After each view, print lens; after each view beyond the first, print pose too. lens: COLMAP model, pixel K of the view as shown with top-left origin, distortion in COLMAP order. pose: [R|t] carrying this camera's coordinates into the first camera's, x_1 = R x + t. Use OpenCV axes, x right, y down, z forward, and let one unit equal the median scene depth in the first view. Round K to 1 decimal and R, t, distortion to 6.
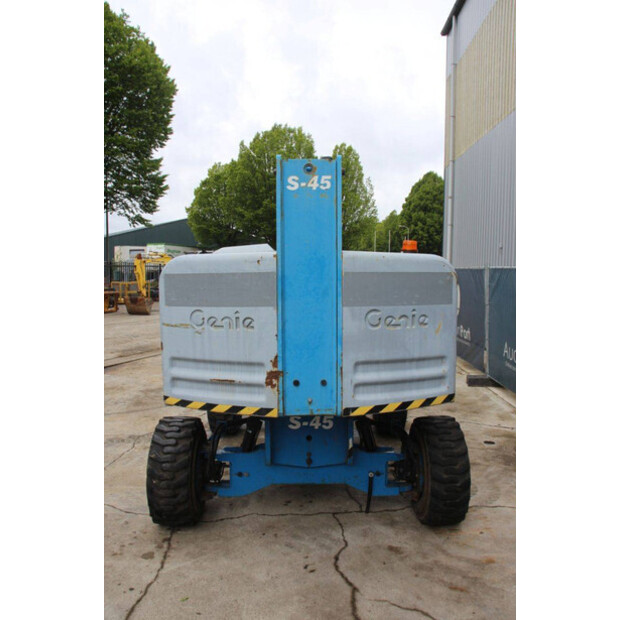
lens RADIAL K [[503.7, 0, 310.0], [0, 503.7, 310.0], [0, 0, 1]] dist [-0.170729, 0.162559]
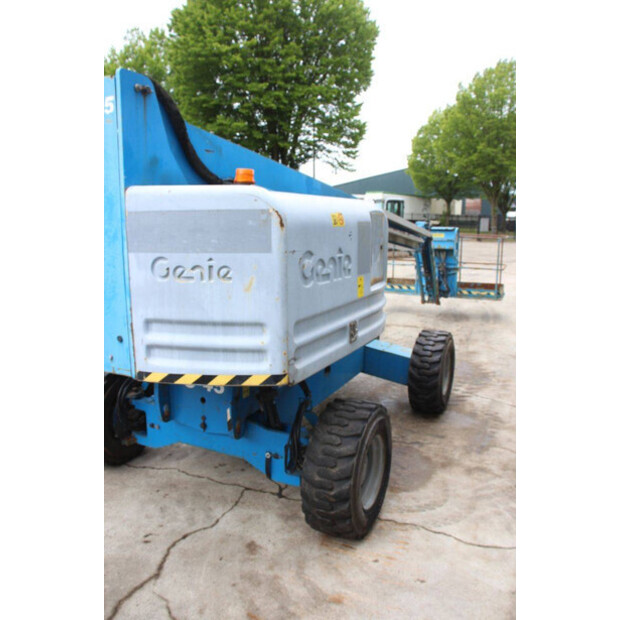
lens RADIAL K [[503.7, 0, 310.0], [0, 503.7, 310.0], [0, 0, 1]] dist [-0.170729, 0.162559]
pose [[0.895118, 0.080487, -0.438504, 0.627497], [-0.036468, 0.993491, 0.107912, -0.010015], [0.444335, -0.080603, 0.892227, 0.340965]]
